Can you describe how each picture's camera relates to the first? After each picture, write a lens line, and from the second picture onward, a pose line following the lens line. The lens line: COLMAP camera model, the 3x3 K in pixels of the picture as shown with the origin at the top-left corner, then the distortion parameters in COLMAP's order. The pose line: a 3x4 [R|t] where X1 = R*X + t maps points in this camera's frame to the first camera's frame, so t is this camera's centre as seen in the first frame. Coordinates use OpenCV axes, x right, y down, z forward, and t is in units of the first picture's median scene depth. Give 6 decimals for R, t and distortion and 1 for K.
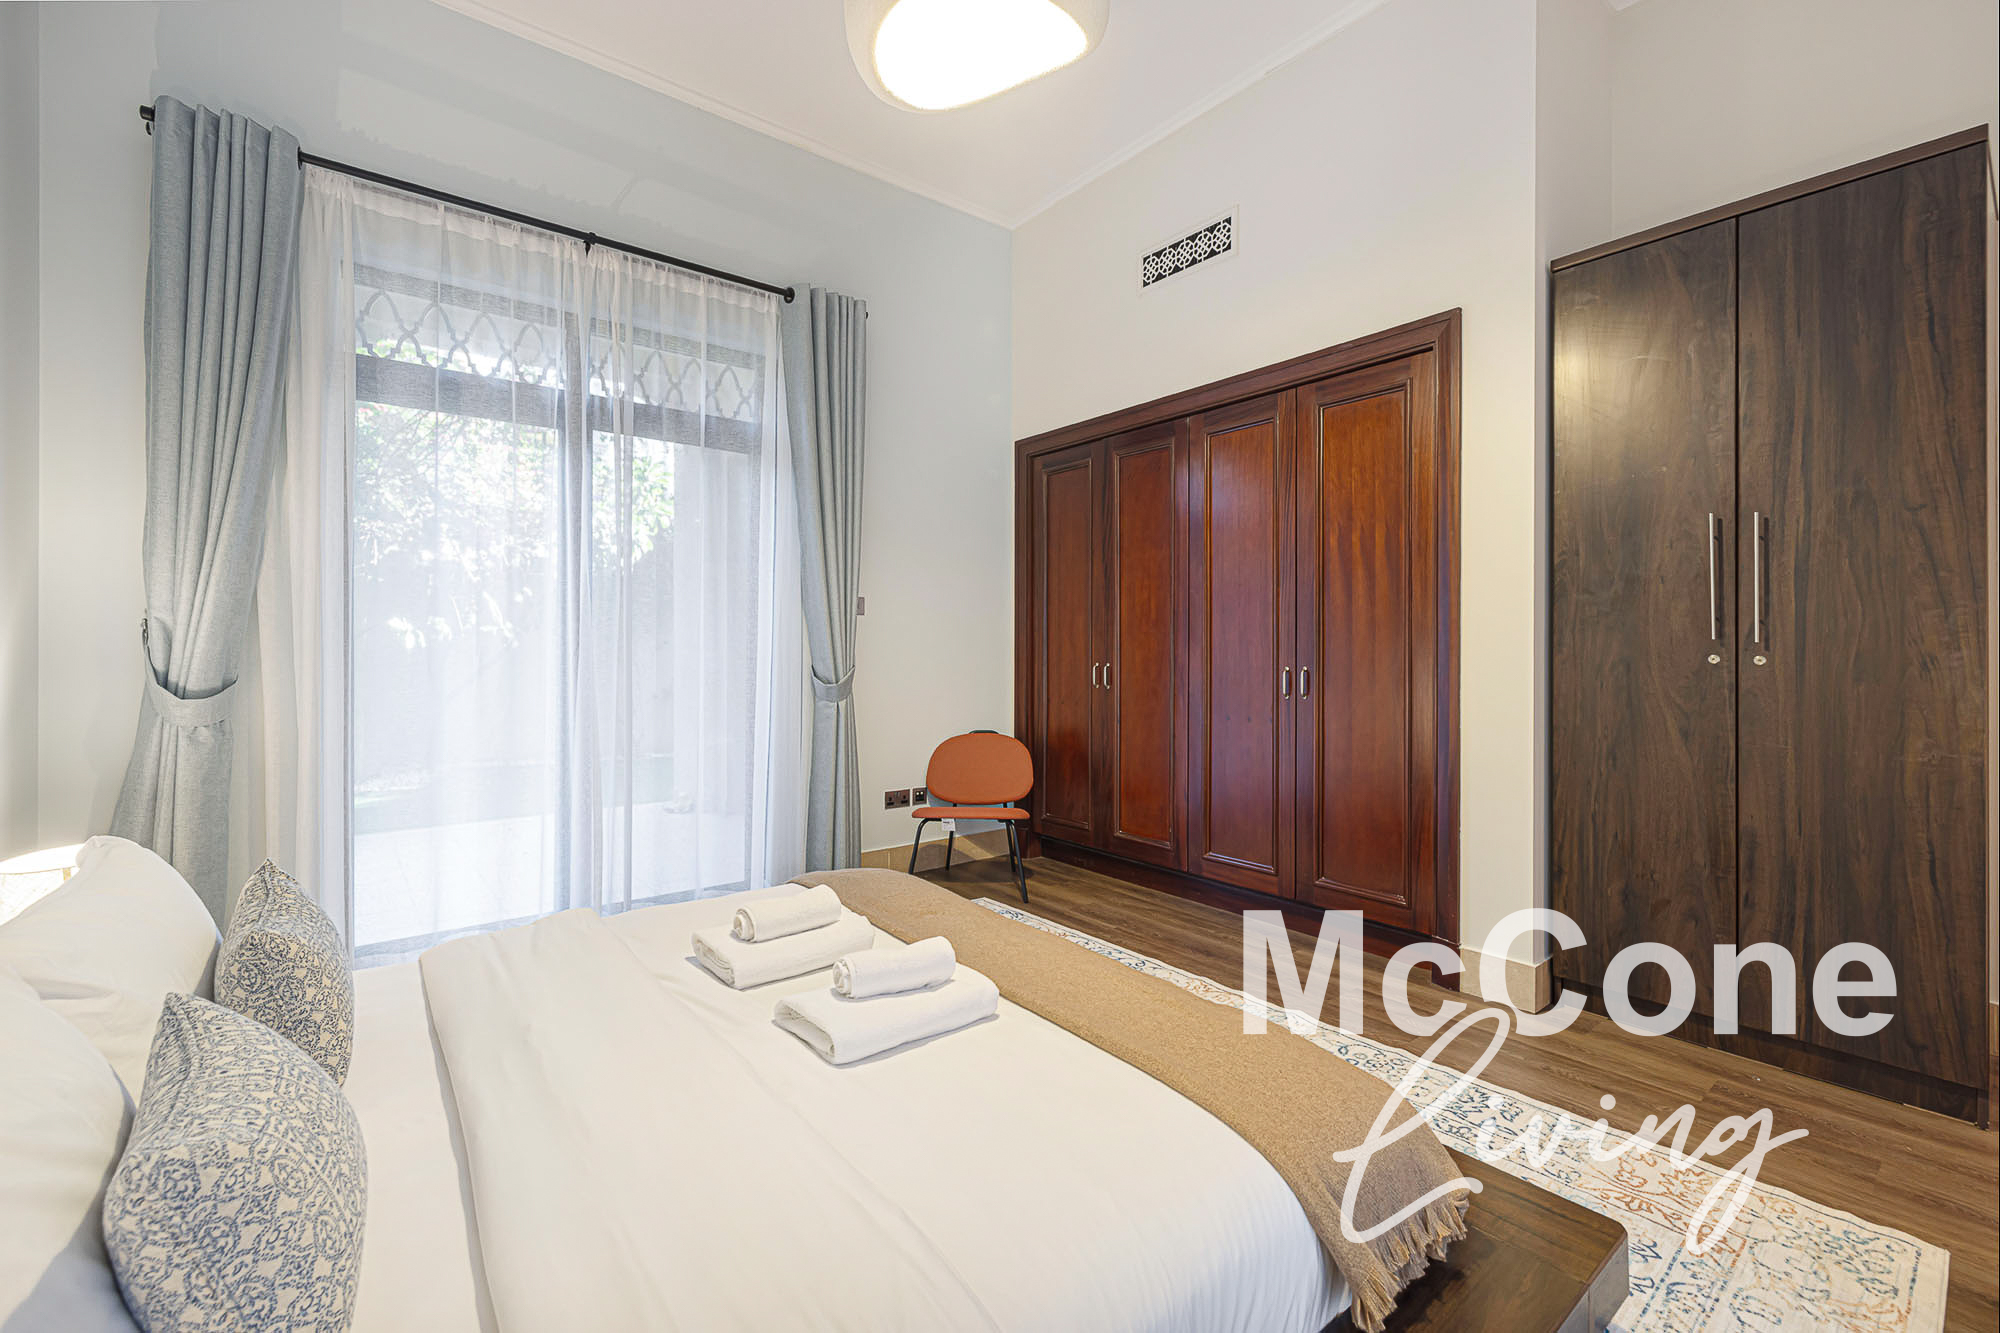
lens RADIAL K [[846.1, 0, 1003.7], [0, 846.1, 656.5], [0, 0, 1]] dist [0.000053, 0.000535]
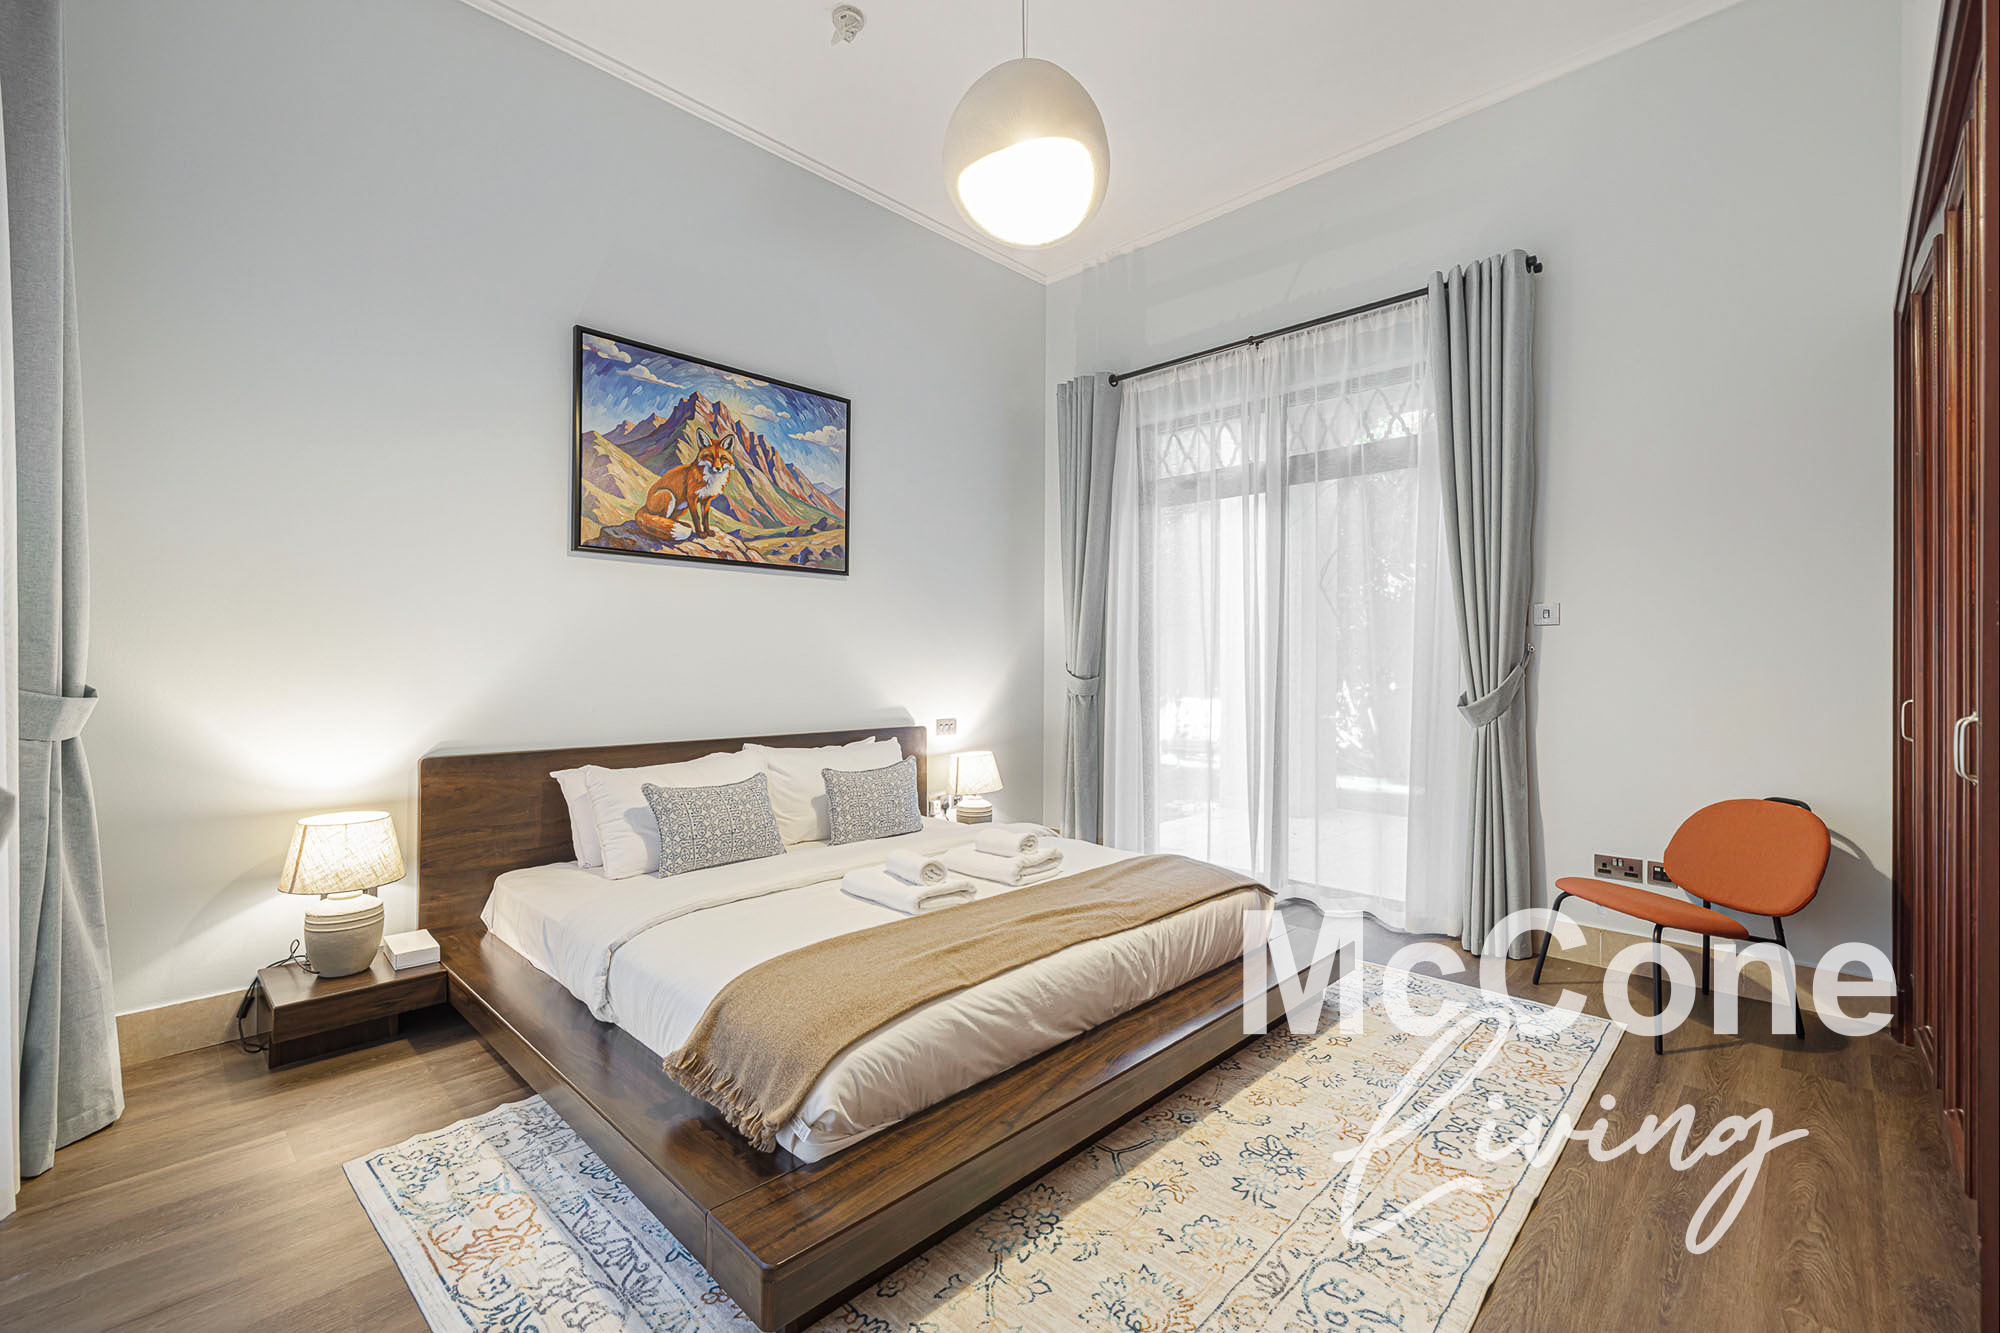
lens RADIAL K [[854.2, 0, 998.1], [0, 854.2, 646.0], [0, 0, 1]] dist [-0.000513, 0.000157]
pose [[0.121915, -0.020127, -0.992336, 0.723918], [-0.012317, 0.999687, -0.021790, -0.003734], [0.992464, 0.014879, 0.121629, 0.472976]]
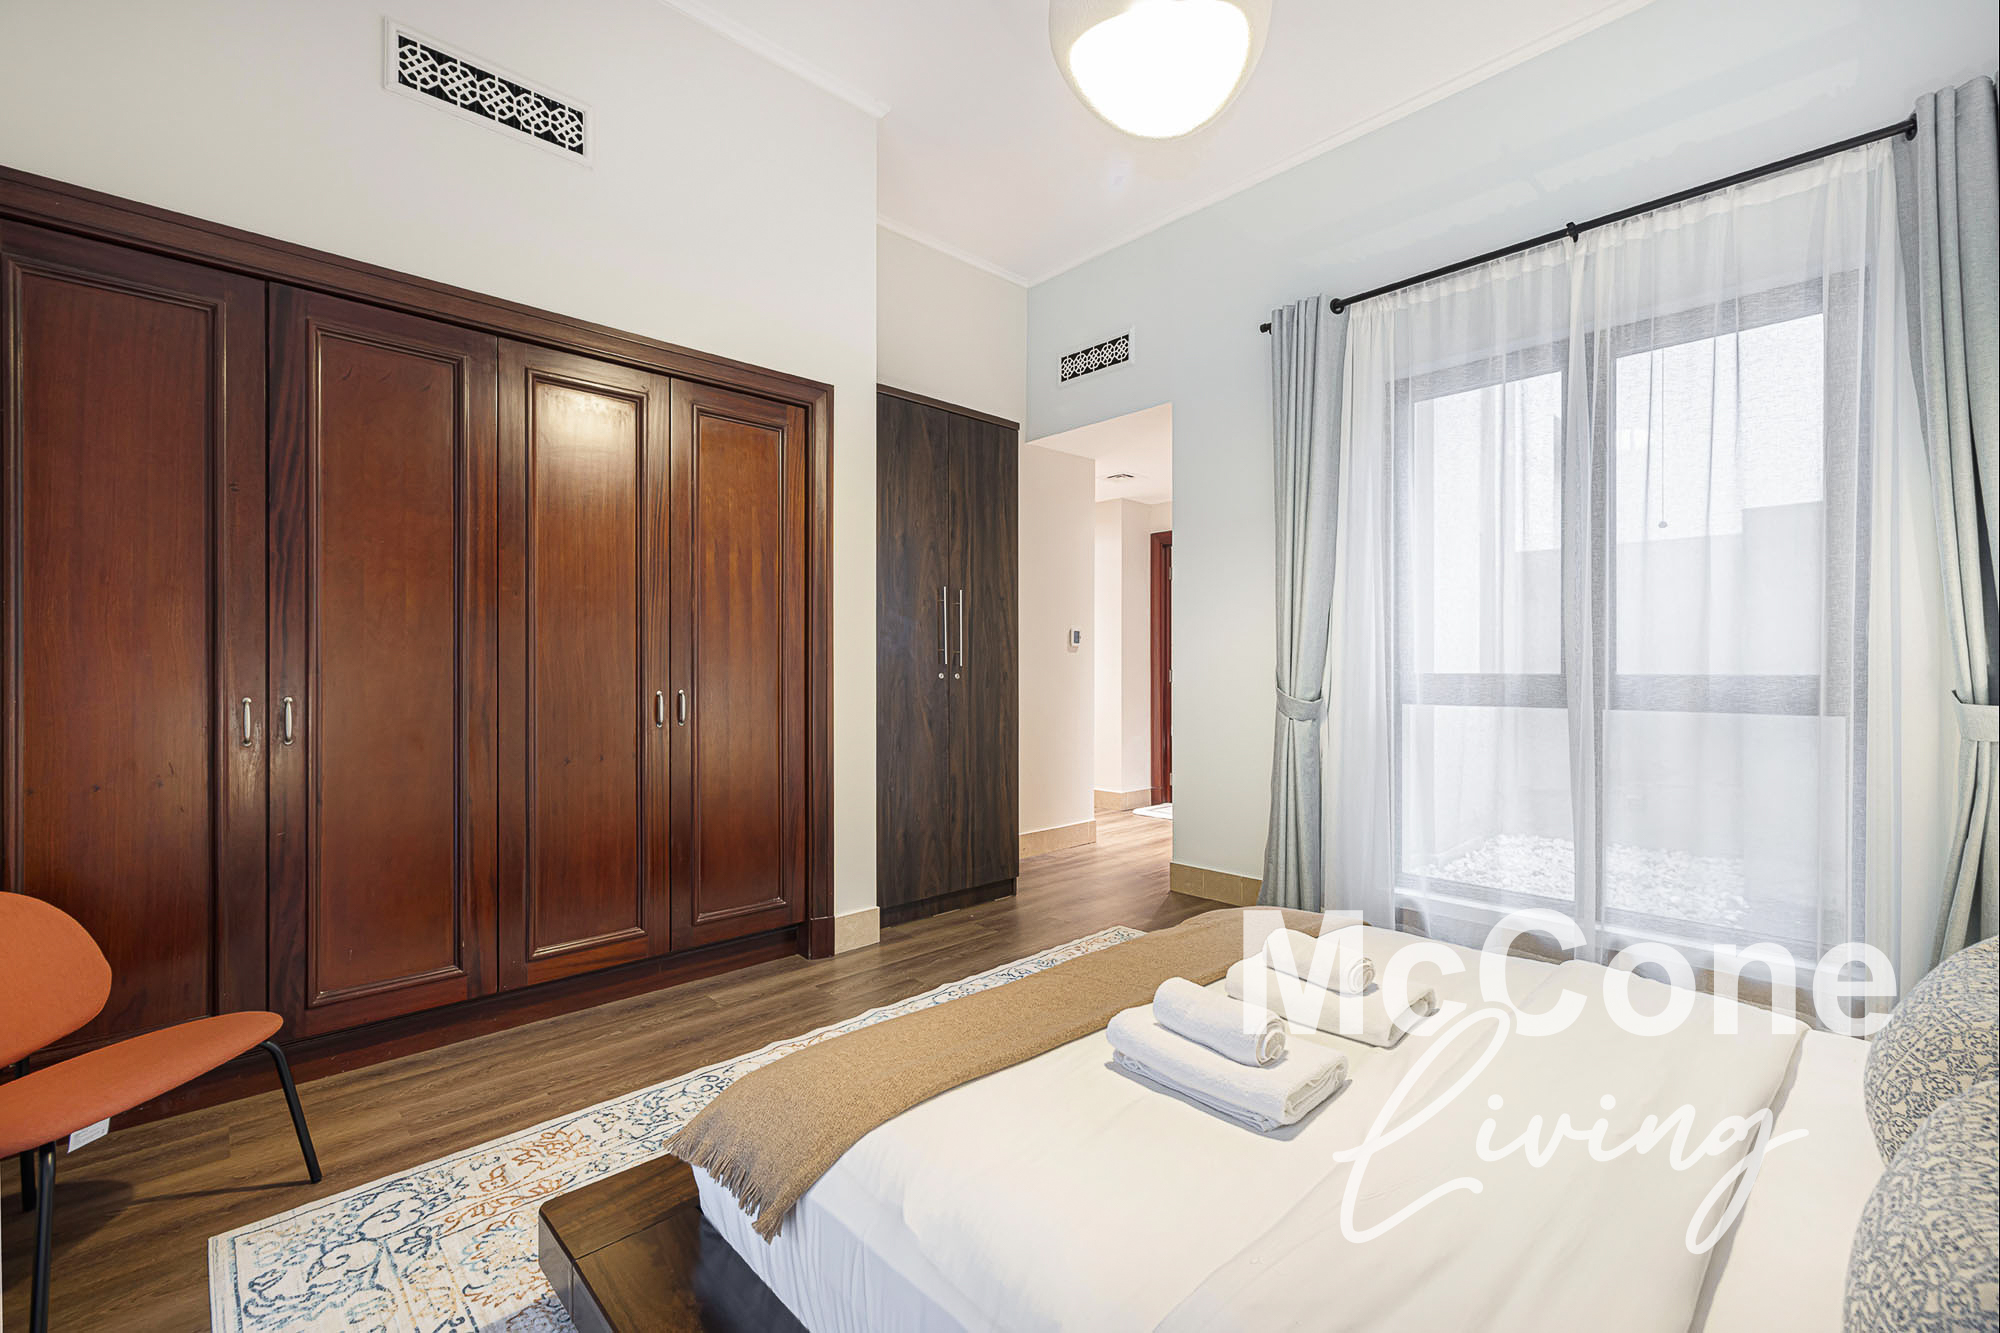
lens RADIAL K [[850.2, 0, 1027.8], [0, 850.2, 667.3], [0, 0, 1]] dist [0.002952, 0.000391]
pose [[-0.103517, -0.000634, 0.994628, -0.598617], [0.006924, 0.999975, 0.001358, -0.010655], [-0.994604, 0.007027, -0.103510, 0.735405]]
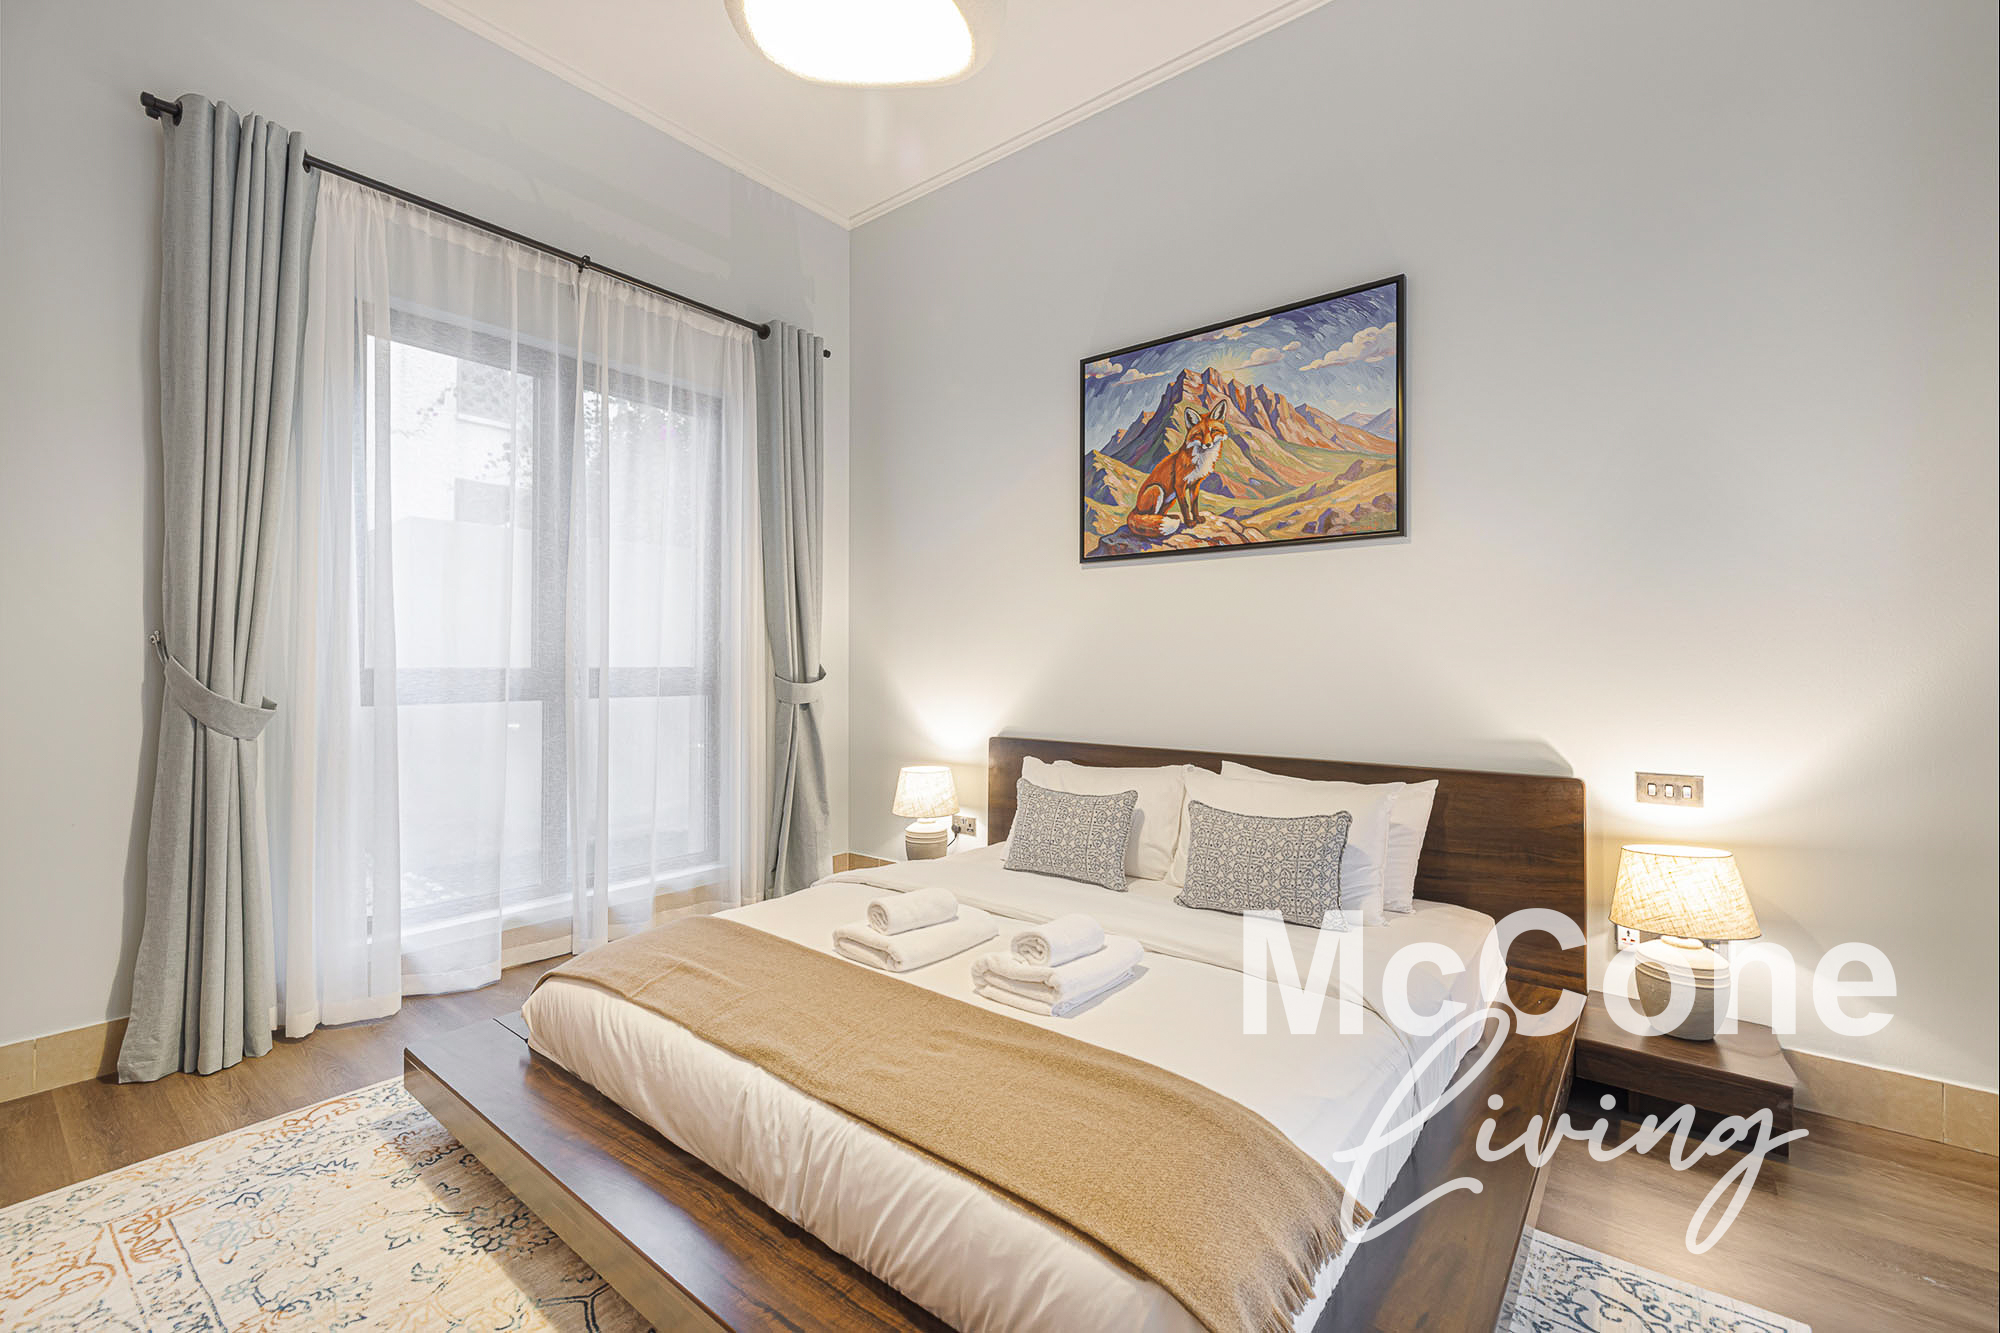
lens RADIAL K [[840.0, 0, 1003.0], [0, 840.0, 641.6], [0, 0, 1]] dist [0.000609, 0.000396]
pose [[-0.974958, -0.006247, -0.222299, 0.007976], [-0.002542, 0.999853, -0.016950, -0.011634], [0.222373, -0.015961, -0.974831, 1.140625]]
